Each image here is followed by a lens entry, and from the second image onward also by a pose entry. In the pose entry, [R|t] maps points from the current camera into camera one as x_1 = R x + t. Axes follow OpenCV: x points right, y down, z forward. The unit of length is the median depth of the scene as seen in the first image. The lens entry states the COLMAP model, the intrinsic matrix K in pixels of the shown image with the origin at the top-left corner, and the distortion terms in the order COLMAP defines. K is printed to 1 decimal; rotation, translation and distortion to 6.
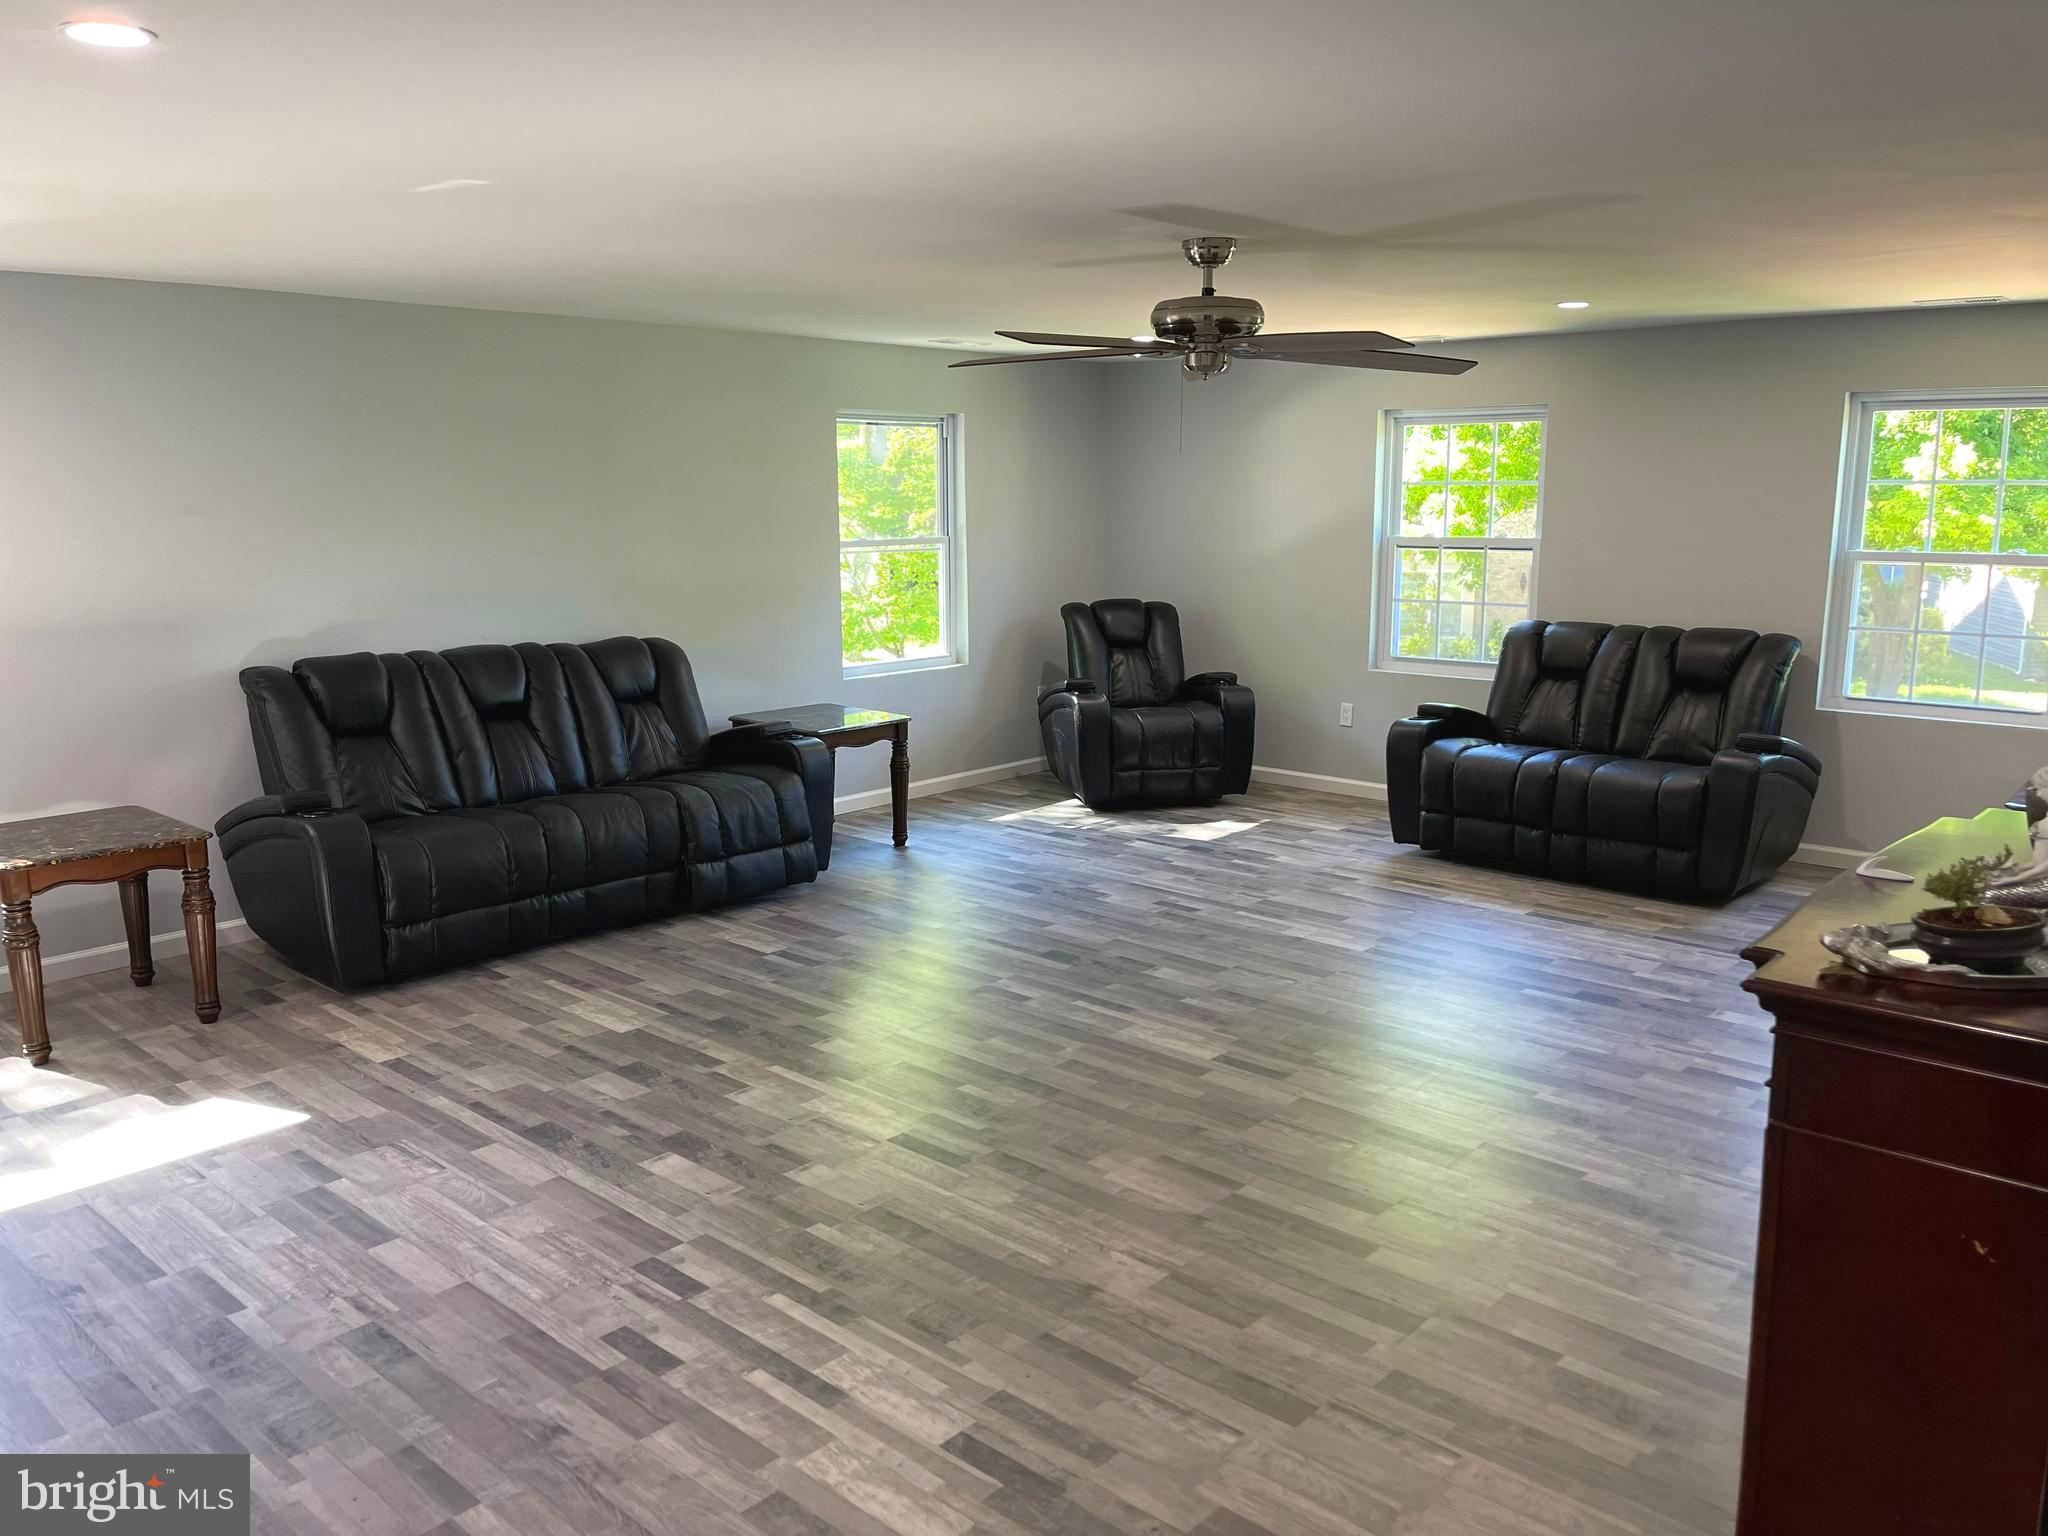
lens RADIAL K [[1555.6, 0, 1023.9], [0, 1555.6, 767.7], [0, 0, 1]] dist [0.047584, -0.053831]
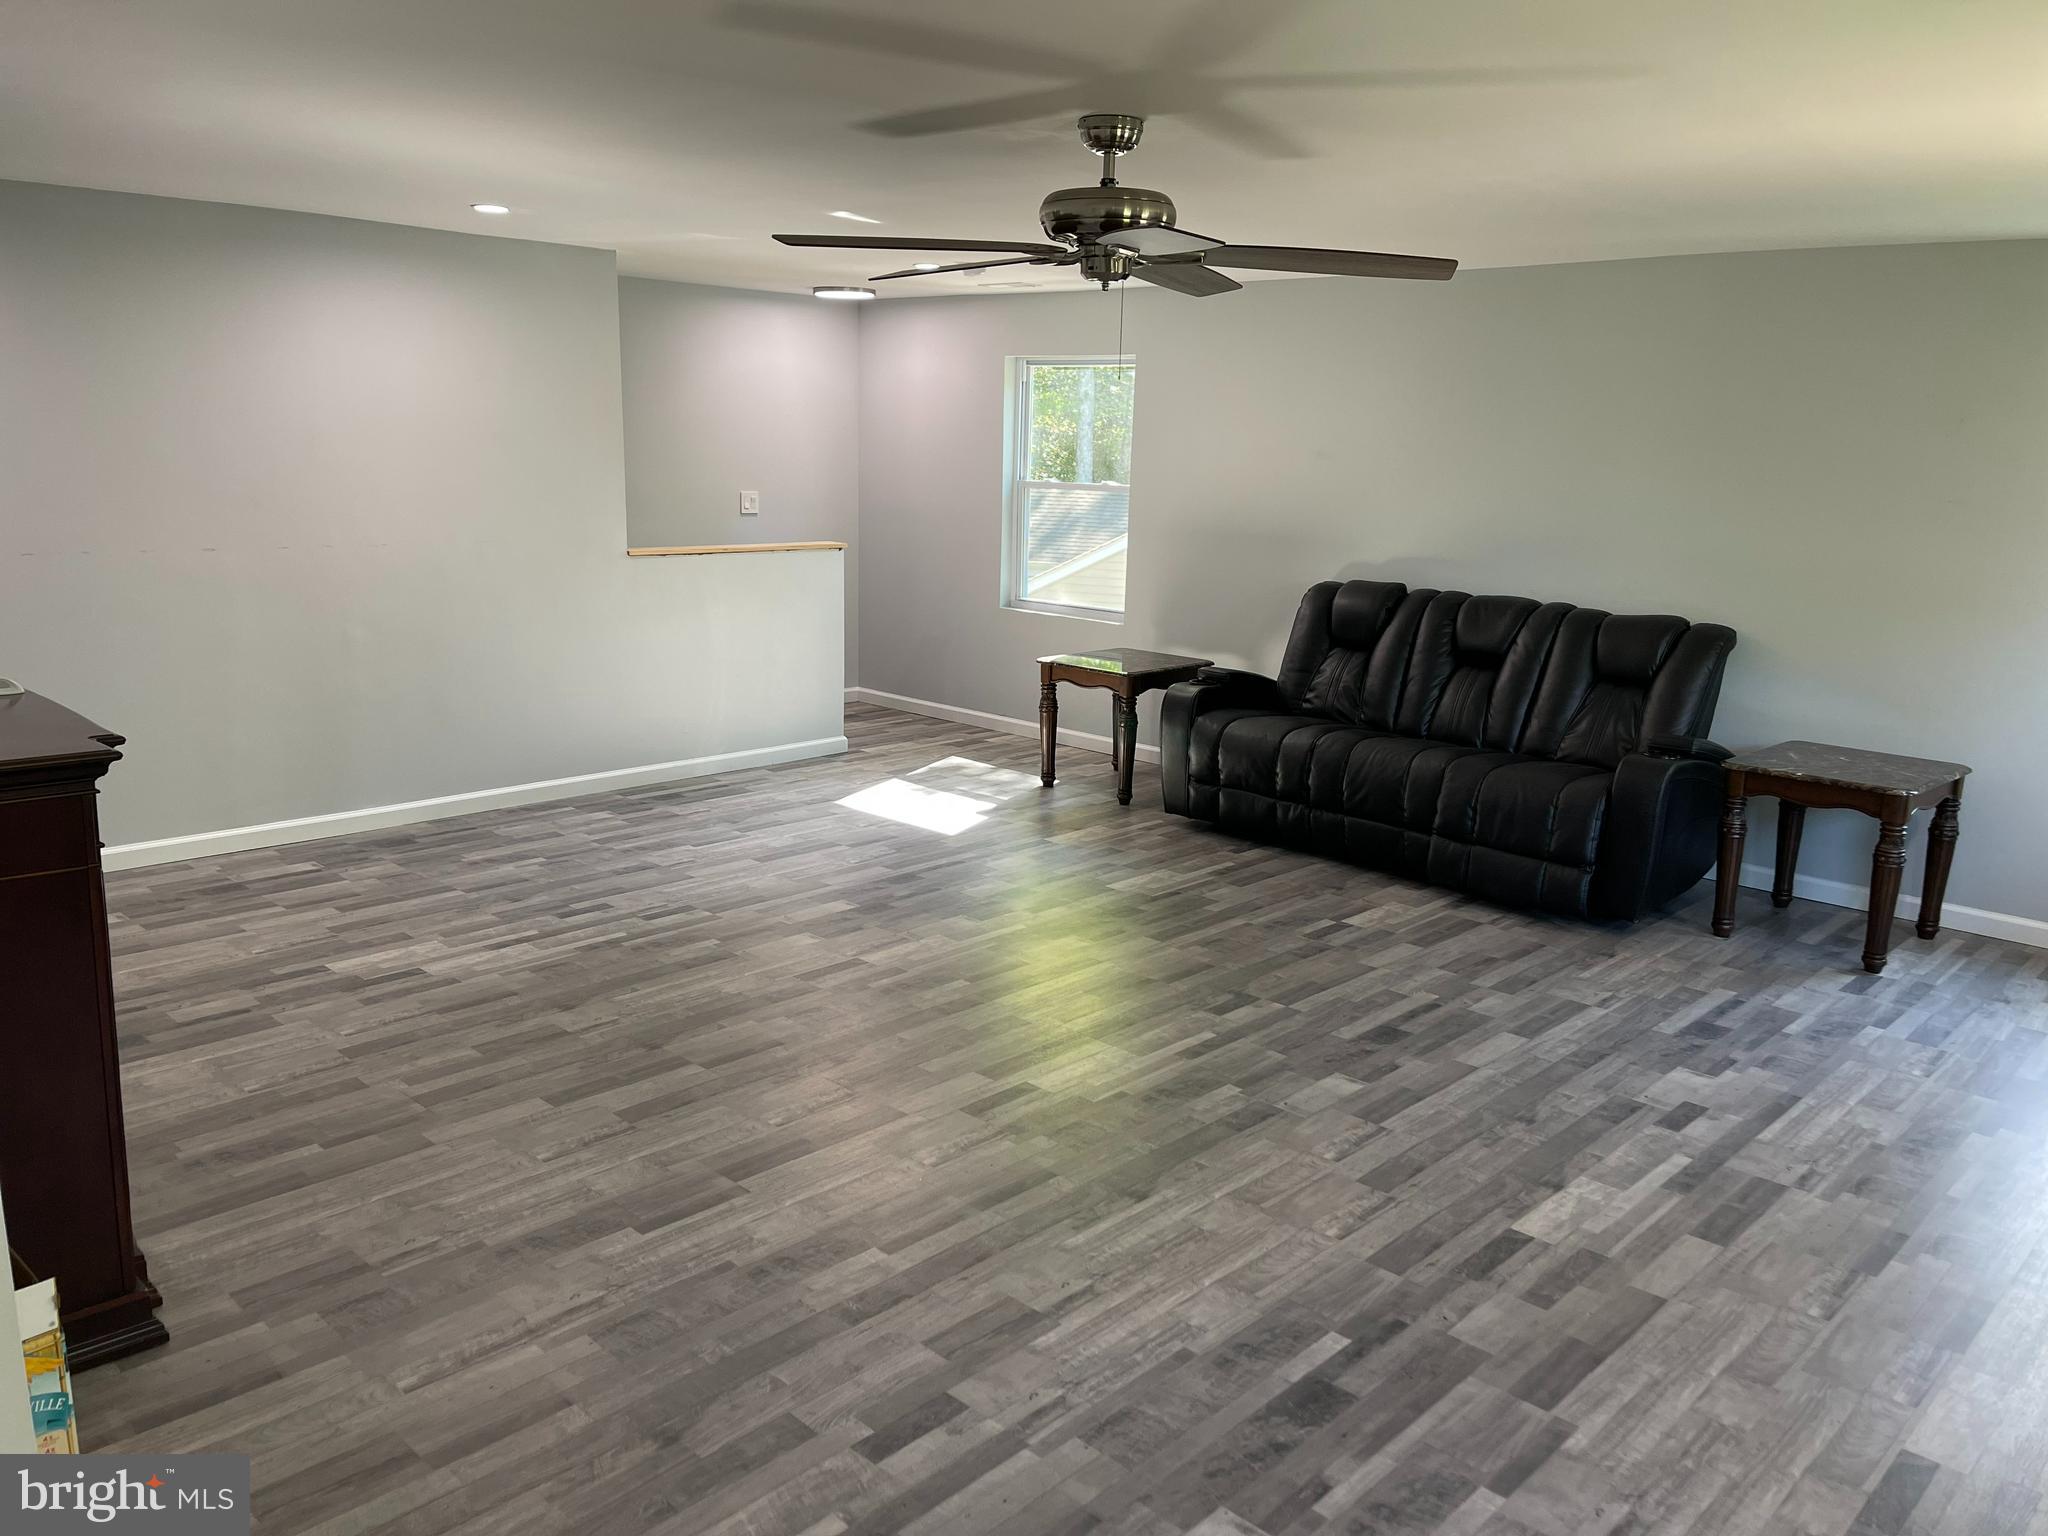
lens RADIAL K [[1555.6, 0, 1025.0], [0, 1555.6, 769.7], [0, 0, 1]] dist [0.047584, -0.053831]
pose [[-0.019851, 0.215347, -0.976336, 0.836980], [-0.214723, 0.952823, 0.214527, -0.148002], [0.976473, 0.213901, 0.027325, 0.845907]]
